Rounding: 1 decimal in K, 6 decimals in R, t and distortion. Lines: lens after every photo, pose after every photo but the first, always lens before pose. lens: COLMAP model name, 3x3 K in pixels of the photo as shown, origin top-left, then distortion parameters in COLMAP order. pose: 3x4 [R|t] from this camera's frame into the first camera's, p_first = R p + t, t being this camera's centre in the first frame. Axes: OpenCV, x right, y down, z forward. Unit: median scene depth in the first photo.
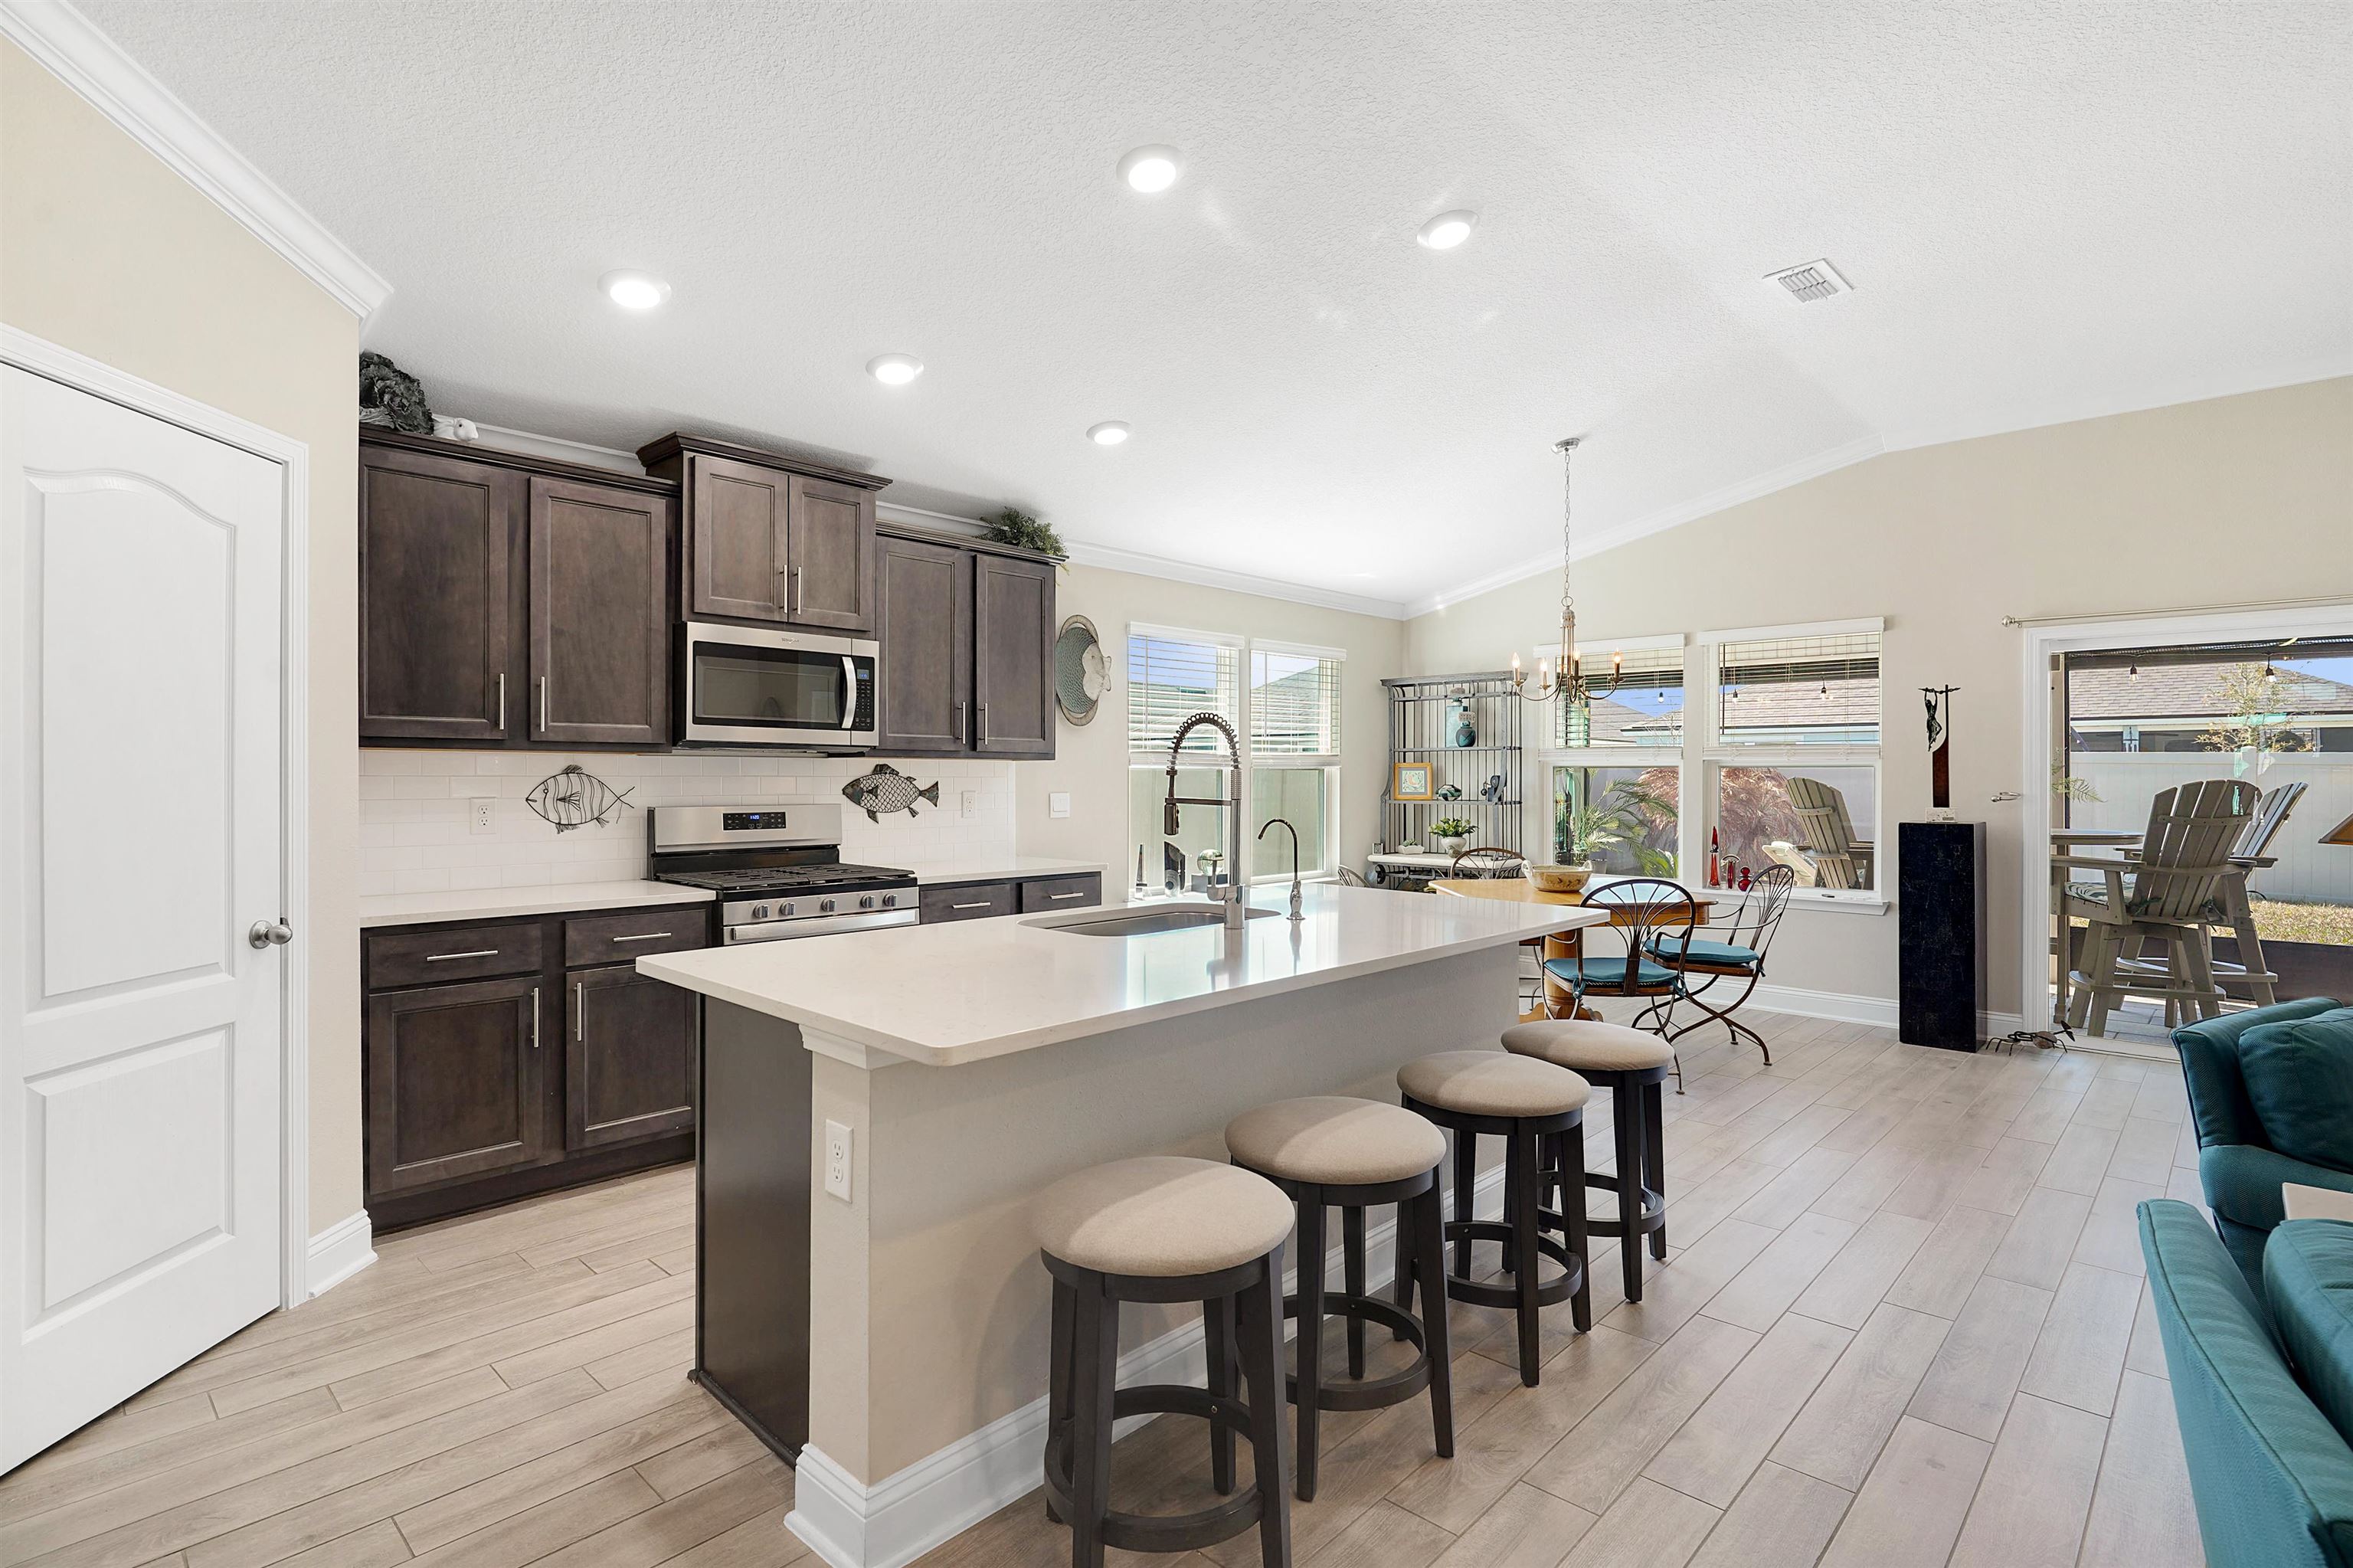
lens RADIAL K [[1148.1, 0, 1174.6], [0, 1148.1, 777.5], [0, 0, 1]] dist [-0.011634, 0.007379]
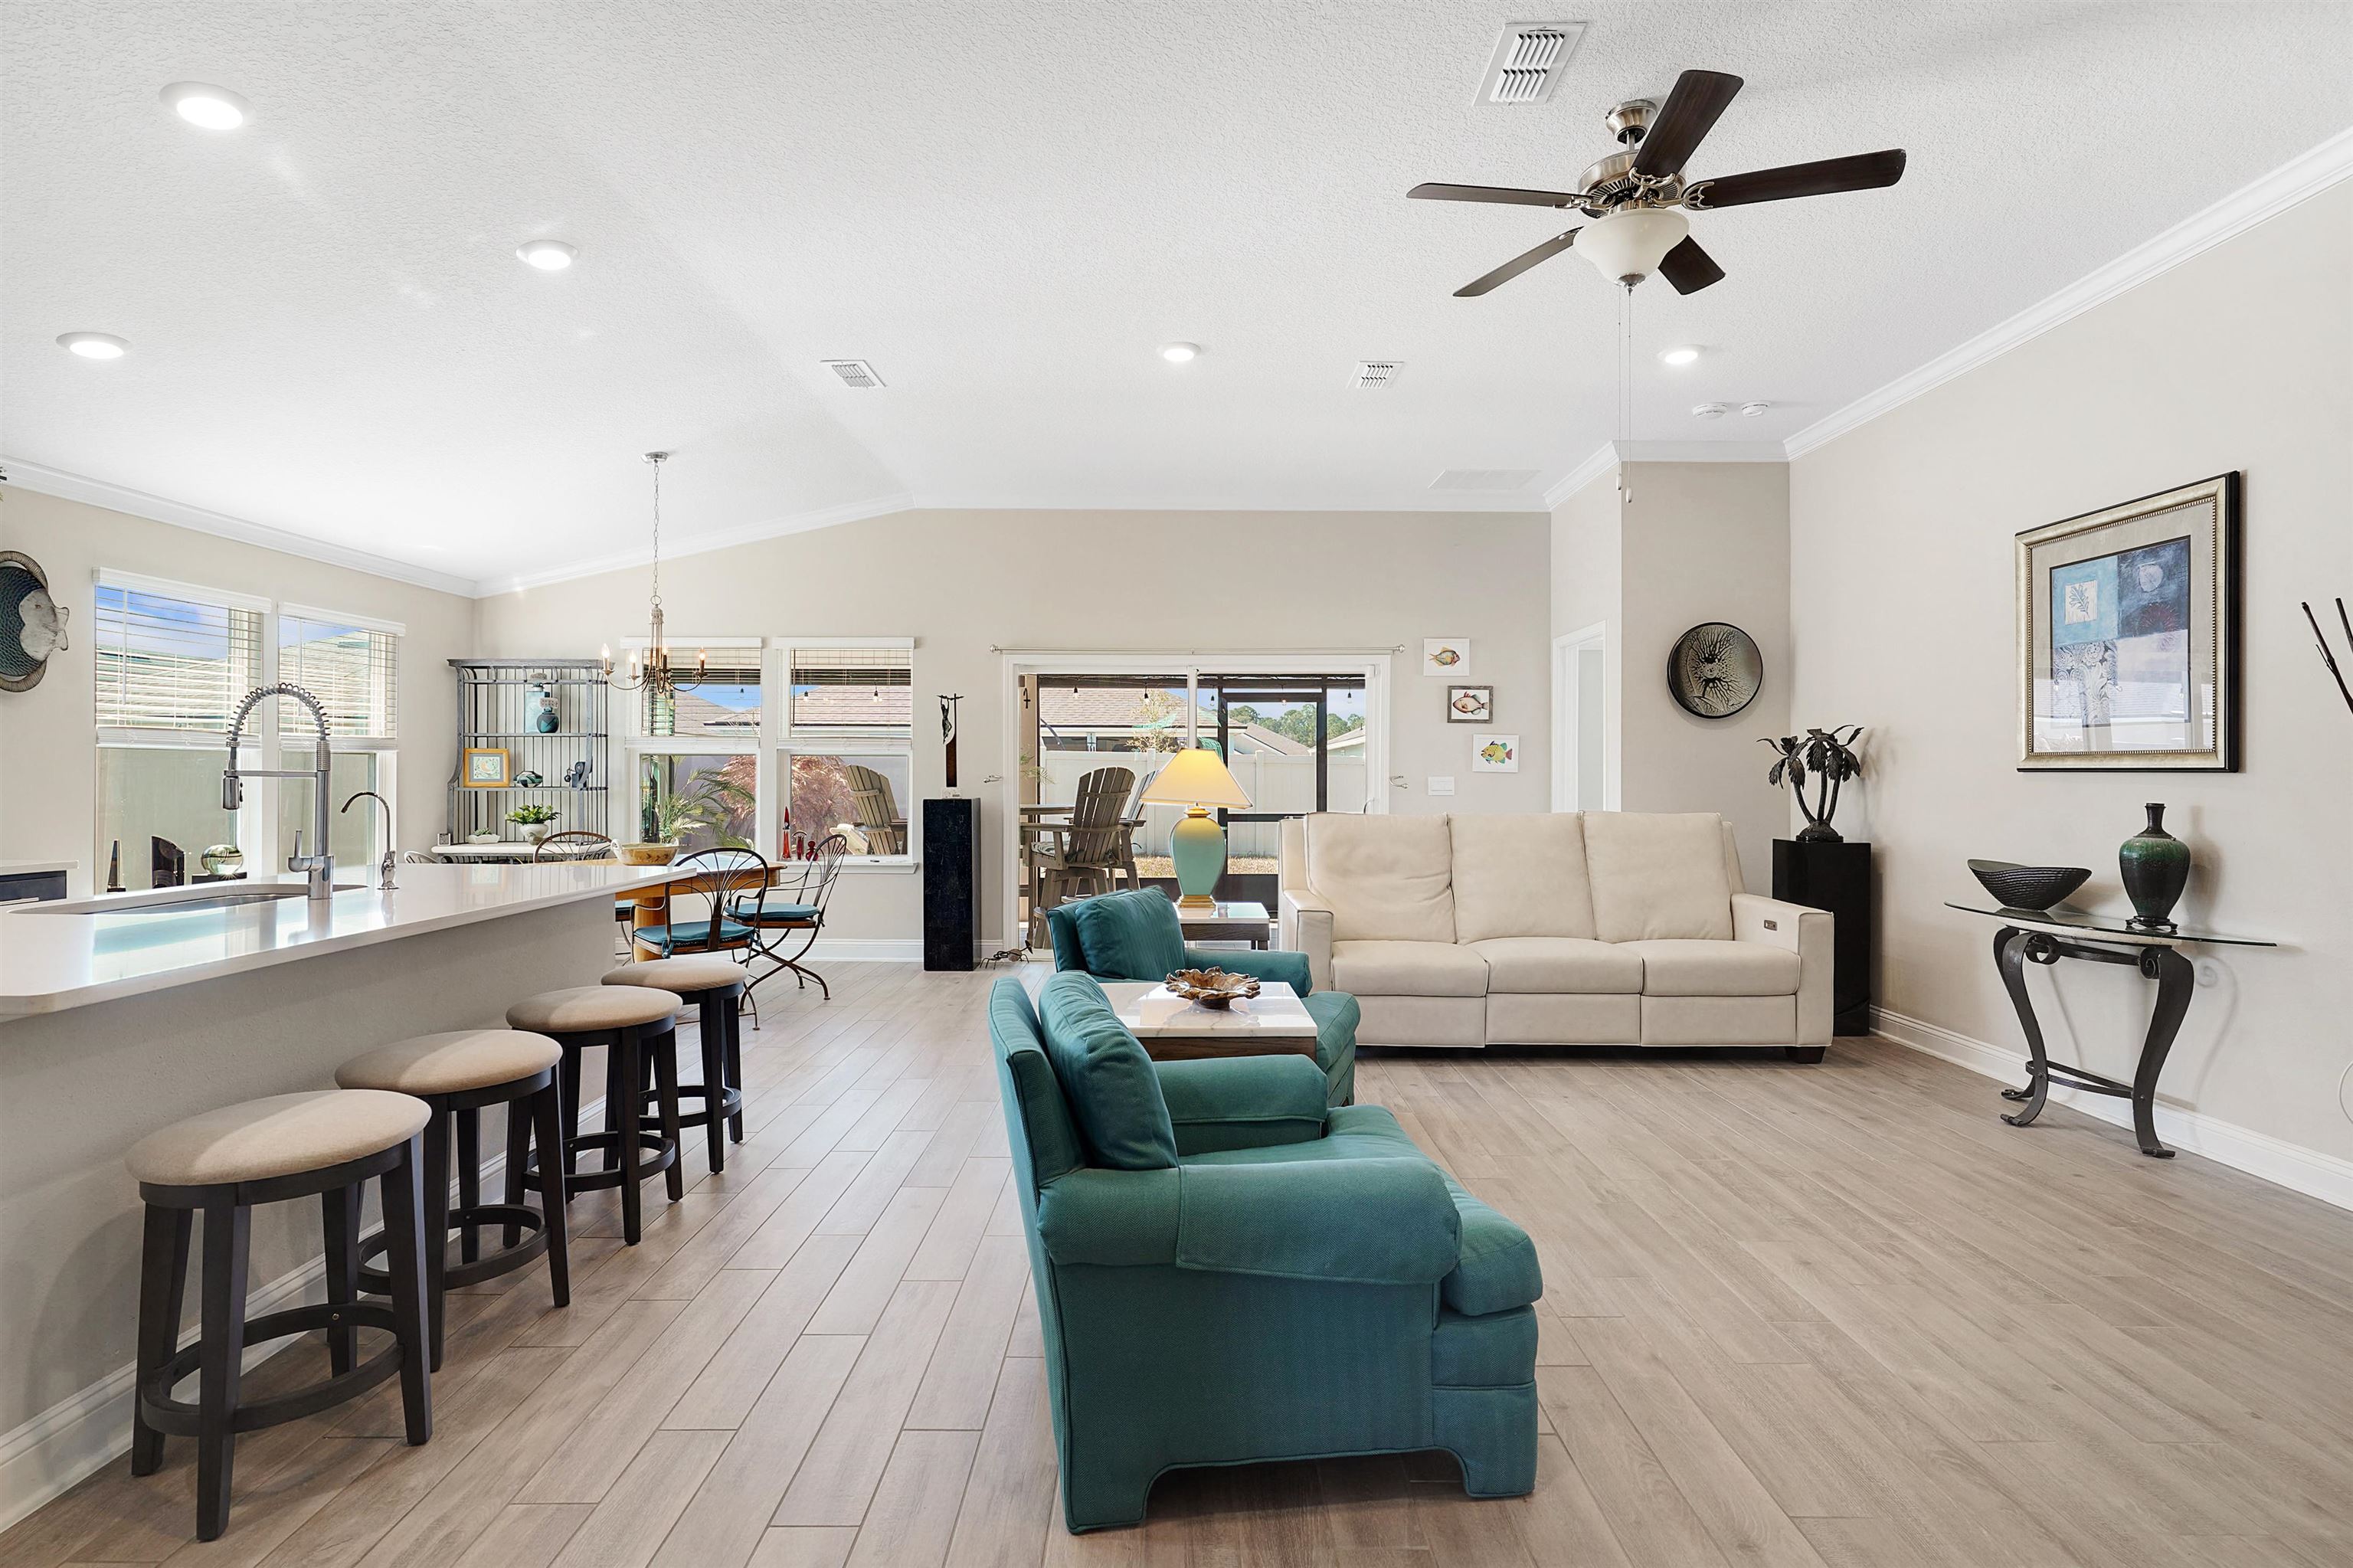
lens RADIAL K [[1148.1, 0, 1174.6], [0, 1148.1, 777.5], [0, 0, 1]] dist [-0.011634, 0.007379]
pose [[0.724136, -0.000847, 0.689656, -0.050062], [-0.001916, 0.999993, 0.003240, 0.010400], [-0.689654, -0.003668, 0.724130, -0.126003]]
